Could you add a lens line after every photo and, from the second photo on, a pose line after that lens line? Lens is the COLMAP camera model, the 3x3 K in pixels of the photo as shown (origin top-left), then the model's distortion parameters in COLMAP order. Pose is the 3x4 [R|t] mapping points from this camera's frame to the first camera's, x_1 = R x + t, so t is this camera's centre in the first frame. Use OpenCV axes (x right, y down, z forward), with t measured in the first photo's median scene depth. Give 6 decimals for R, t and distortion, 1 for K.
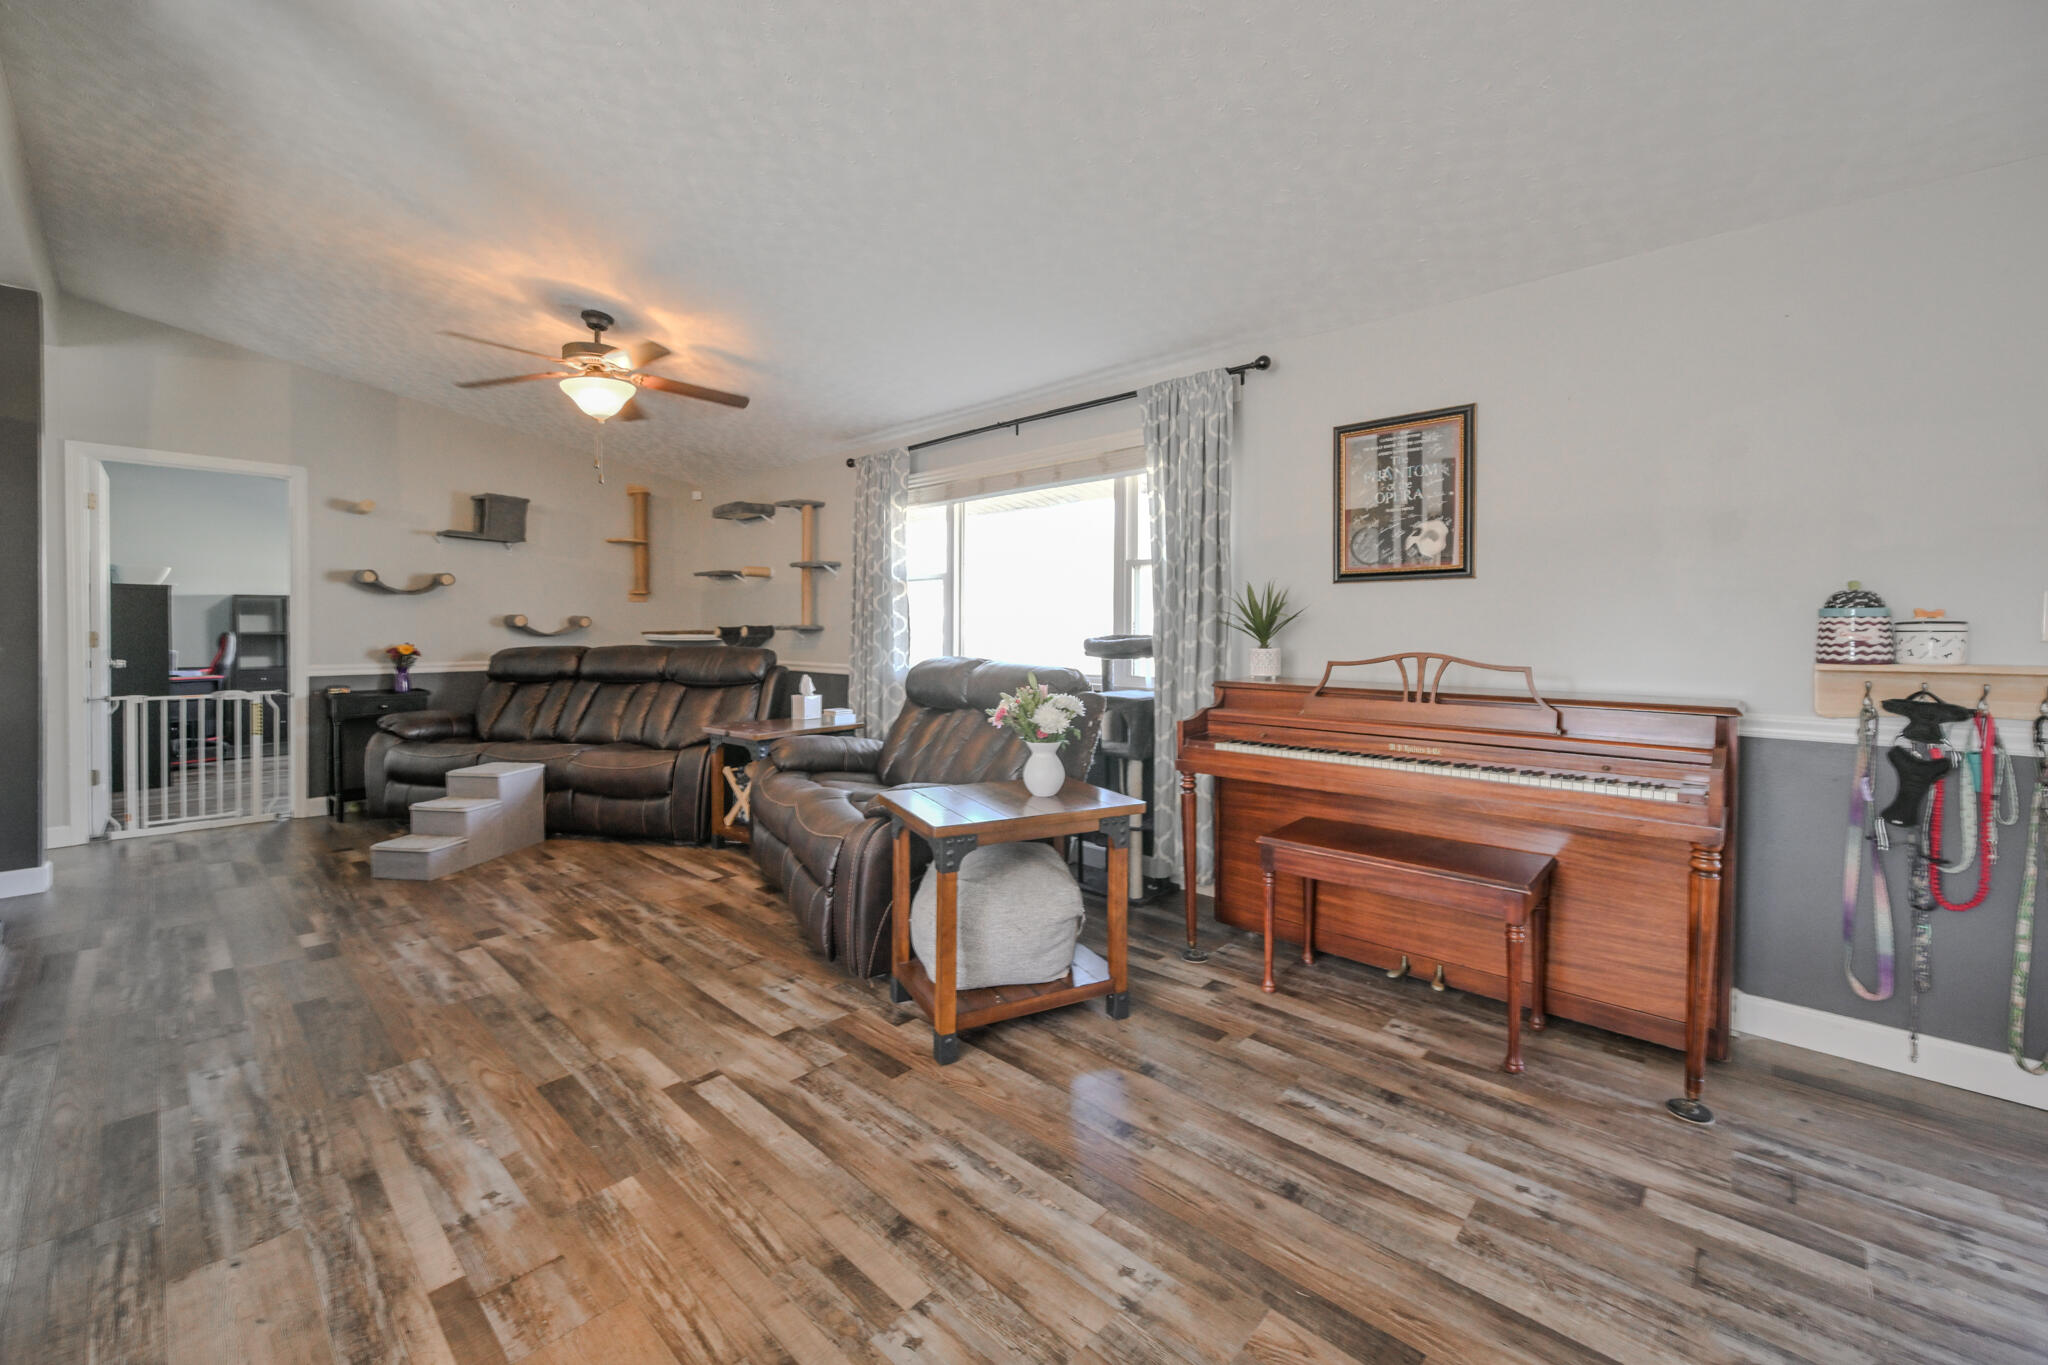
lens RADIAL K [[816.2, 0, 1016.5], [0, 816.2, 641.9], [0, 0, 1]] dist [-0.001317, 0.000133]
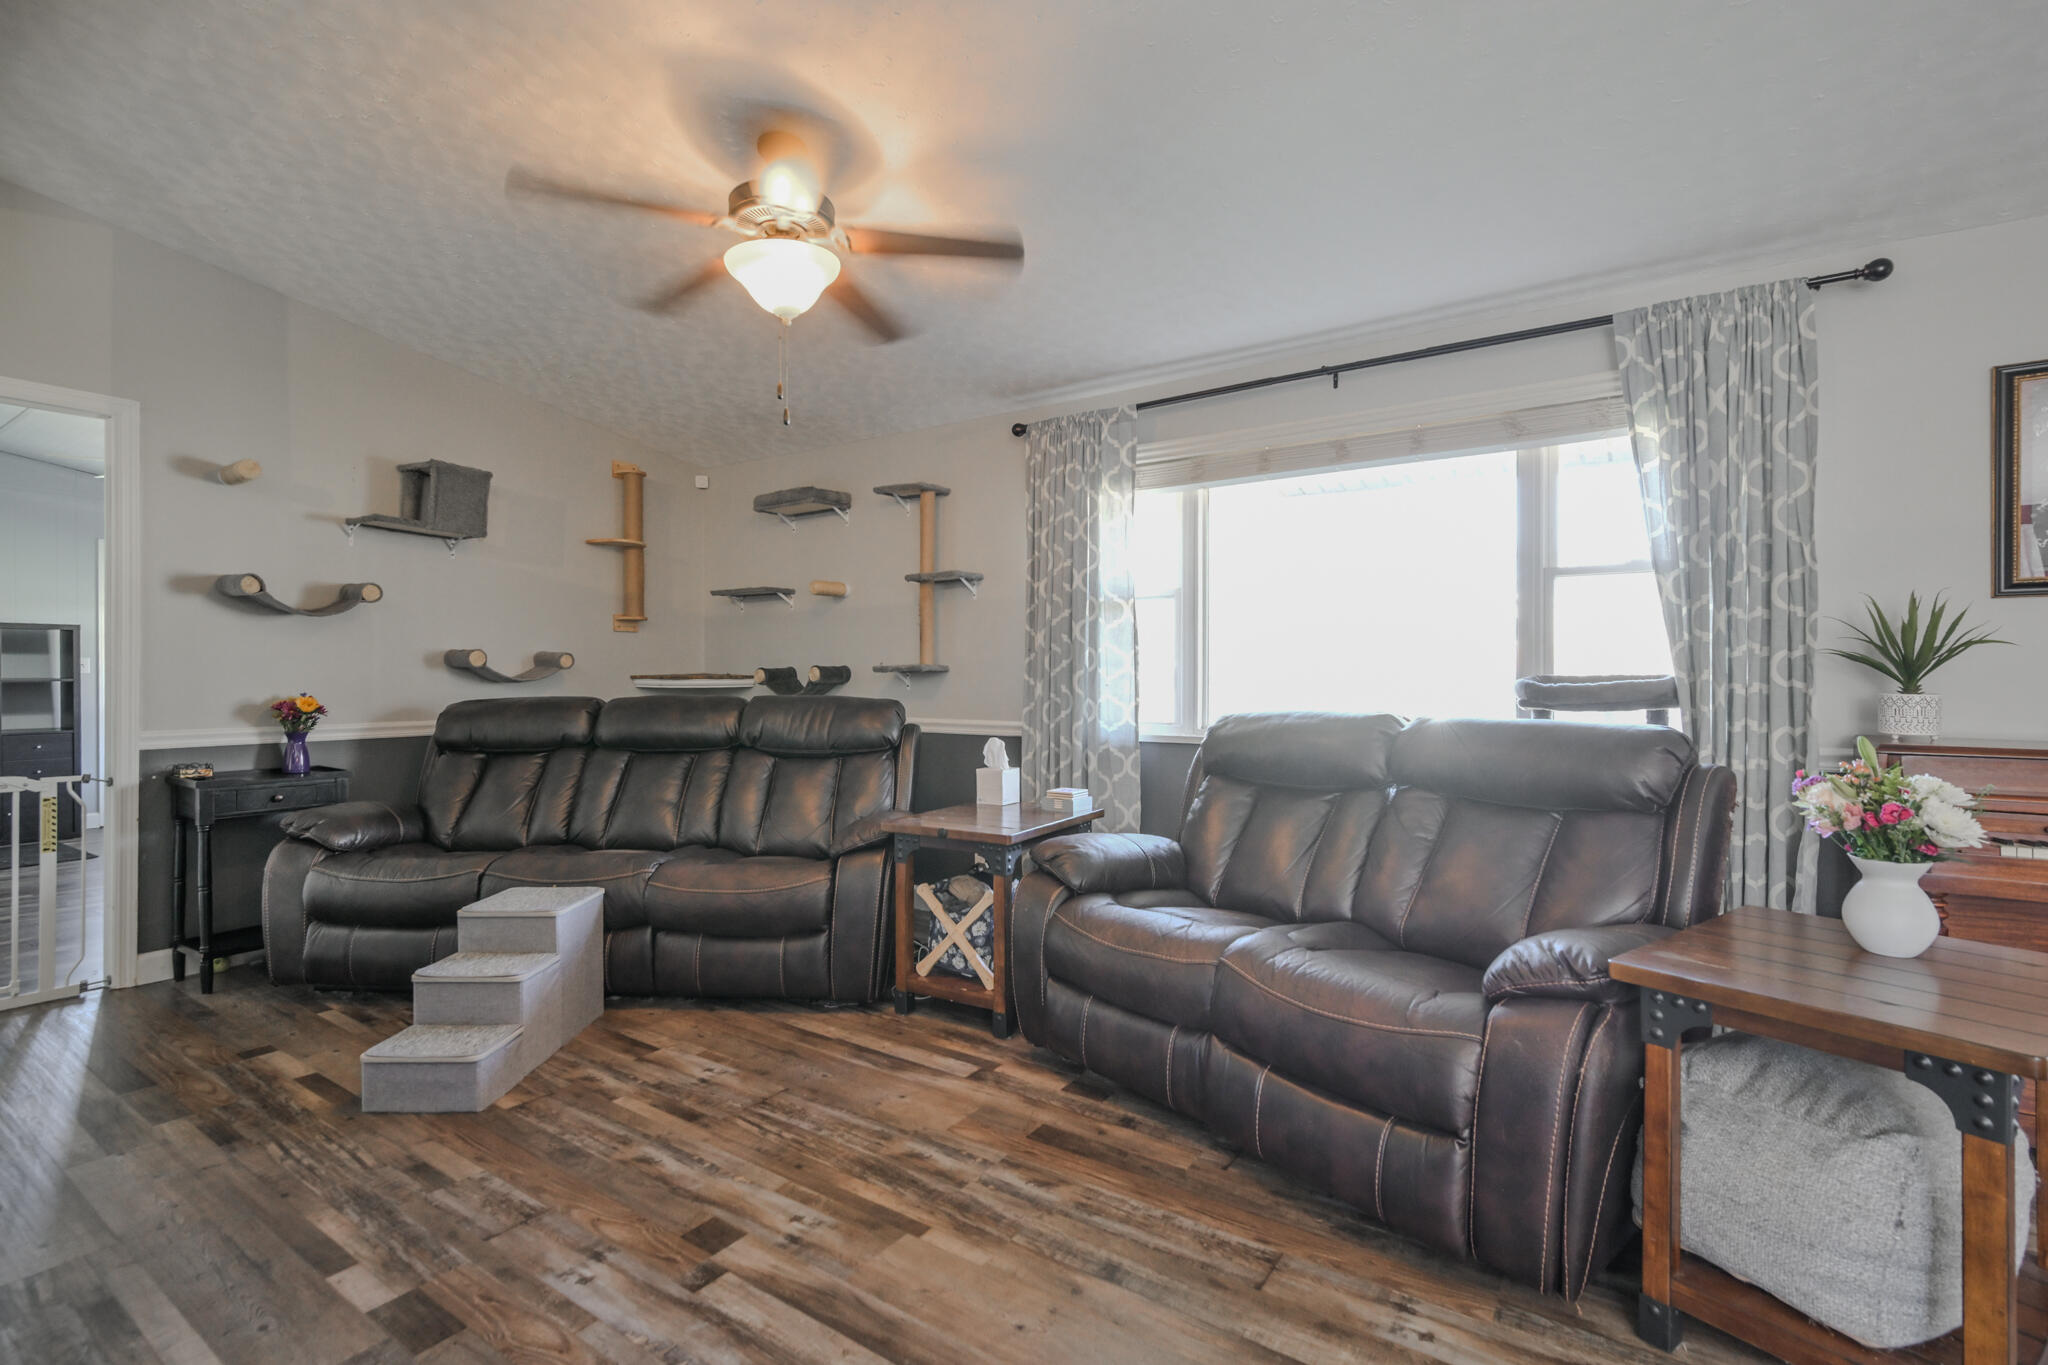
lens RADIAL K [[936.9, 0, 1004.4], [0, 936.9, 677.3], [0, 0, 1]] dist [-0.000669, 0.000479]
pose [[0.988926, -0.002576, 0.148387, -0.404163], [0.004582, 0.999903, -0.013181, 0.001053], [-0.148339, 0.013715, 0.988841, 0.265857]]
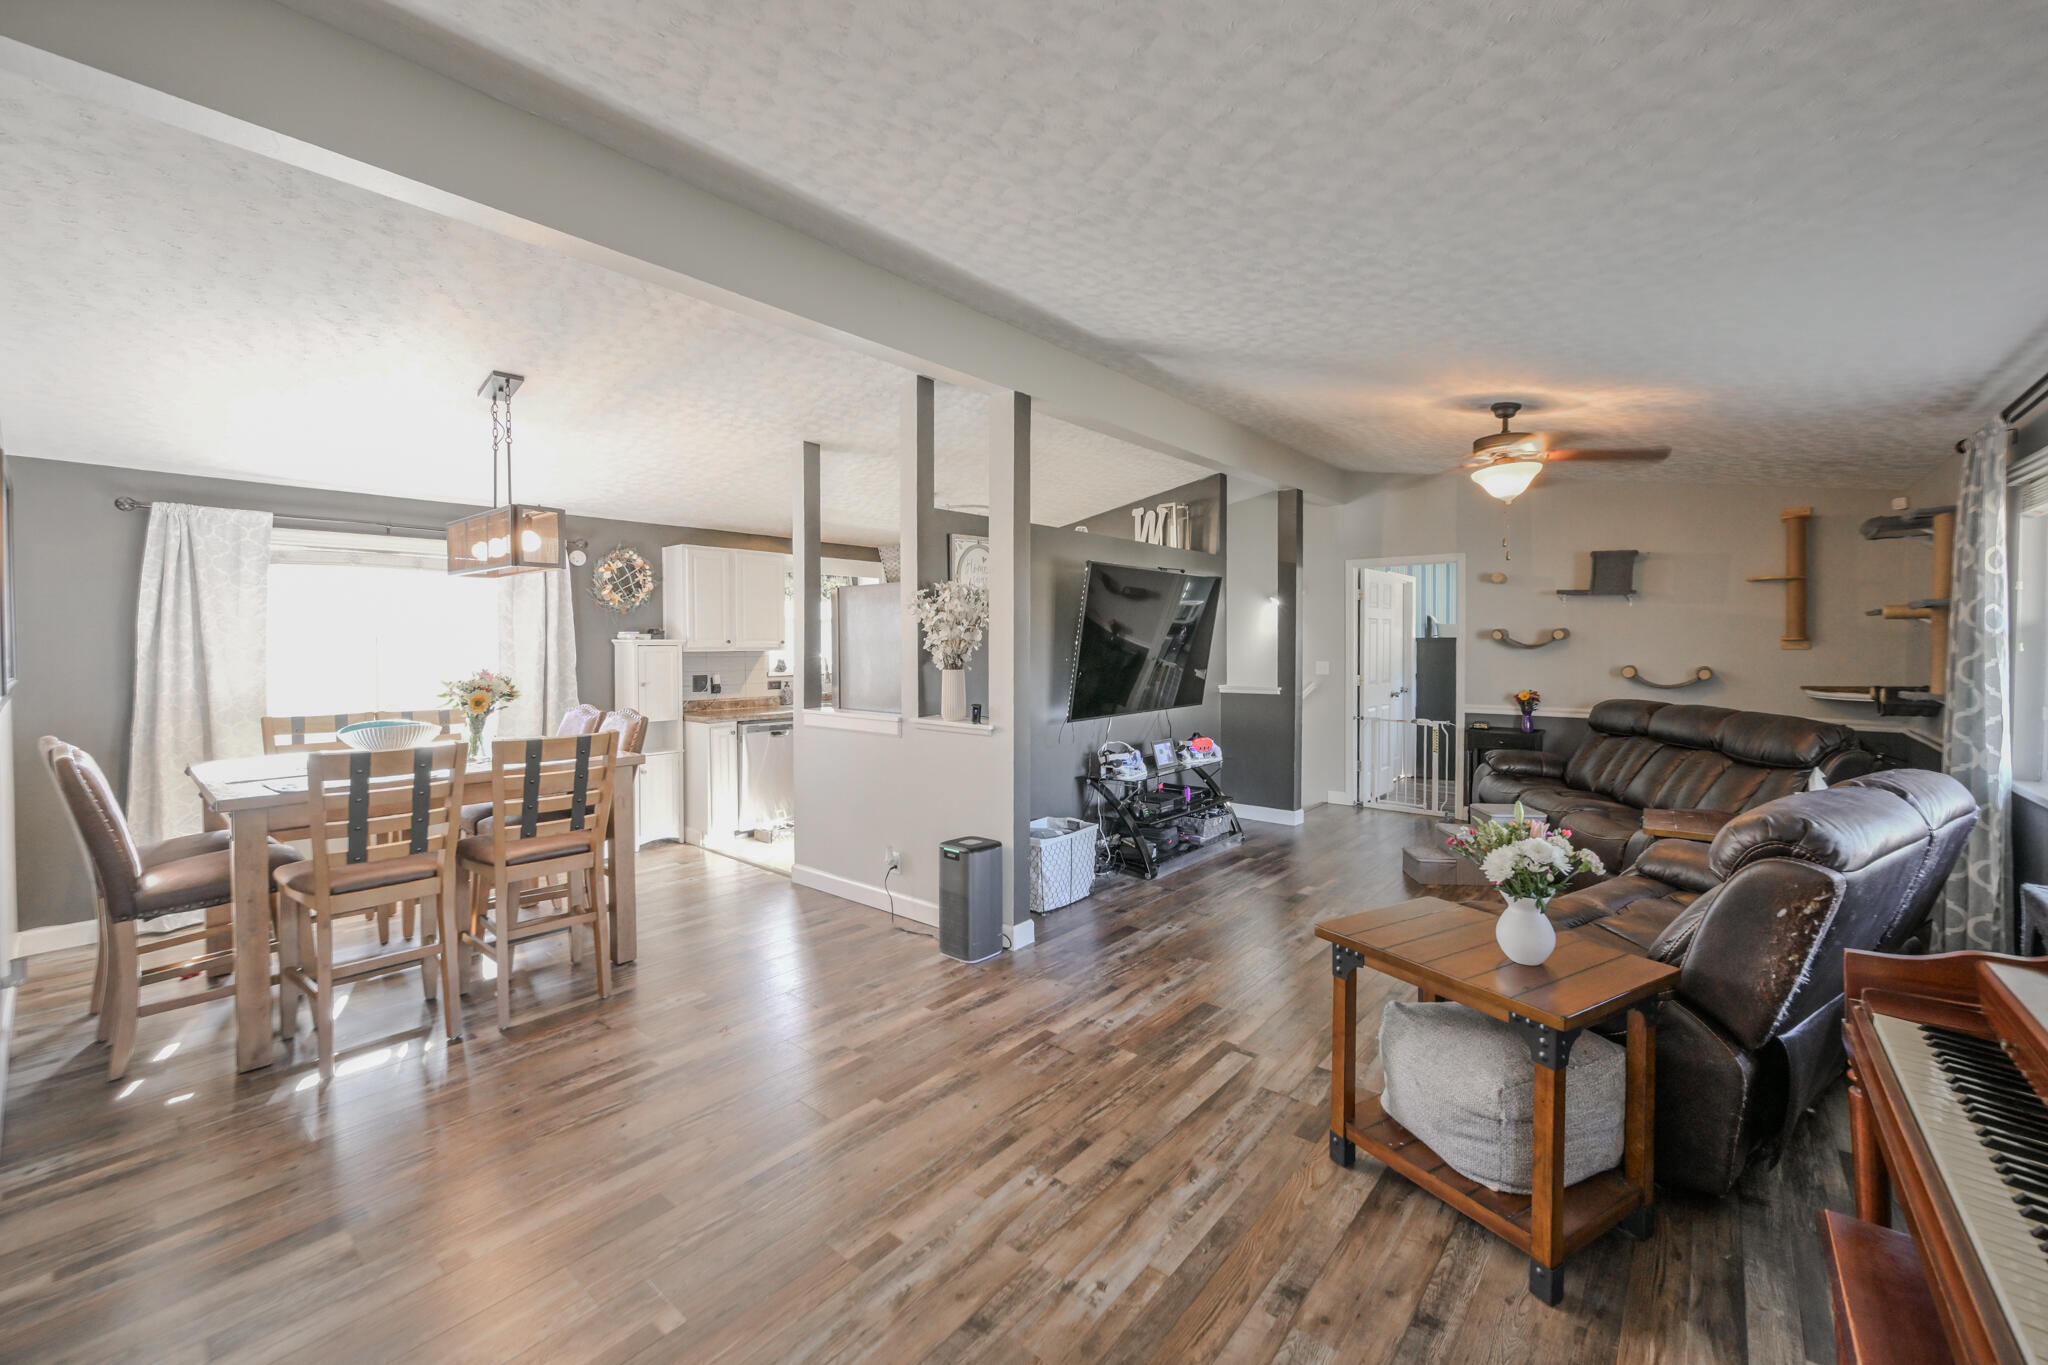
lens RADIAL K [[816.2, 0, 1046.9], [0, 816.2, 658.0], [0, 0, 1]] dist [-0.001317, 0.000133]
pose [[0.054956, 0.016838, -0.998347, 0.476654], [-0.009665, 0.999820, 0.016331, -0.070956], [0.998442, 0.008751, 0.055109, 0.300234]]
